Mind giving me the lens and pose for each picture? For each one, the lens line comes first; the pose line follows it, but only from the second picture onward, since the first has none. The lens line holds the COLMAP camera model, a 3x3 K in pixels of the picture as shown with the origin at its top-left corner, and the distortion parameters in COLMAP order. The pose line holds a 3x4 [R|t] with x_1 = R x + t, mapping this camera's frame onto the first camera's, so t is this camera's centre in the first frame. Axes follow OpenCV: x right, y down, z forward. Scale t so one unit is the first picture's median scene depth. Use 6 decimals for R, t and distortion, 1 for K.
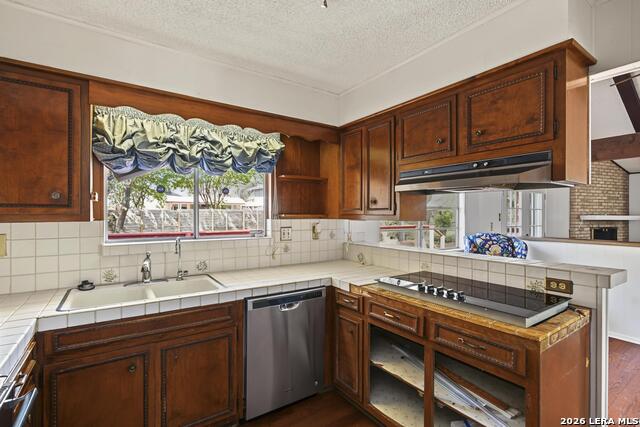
lens RADIAL K [[304.1, 0, 323.2], [0, 304.1, 215.7], [0, 0, 1]] dist [0.006126, 0.001251]
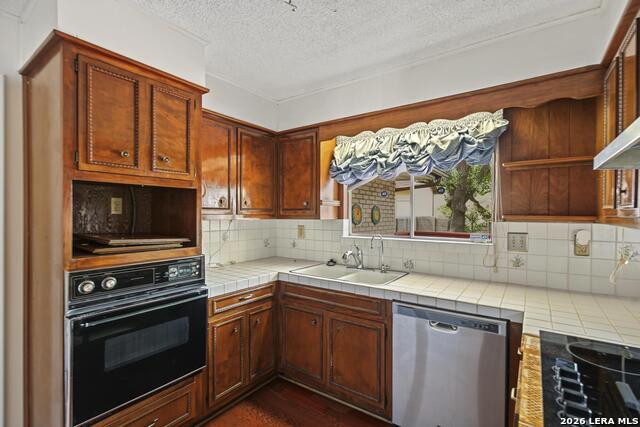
lens RADIAL K [[304.1, 0, 320.8], [0, 304.1, 218.6], [0, 0, 1]] dist [0.006126, 0.001251]
pose [[0.347260, 0.012851, -0.937681, 0.528734], [-0.008143, 0.999910, 0.010688, -0.001363], [0.937733, 0.003924, 0.347334, 0.389710]]
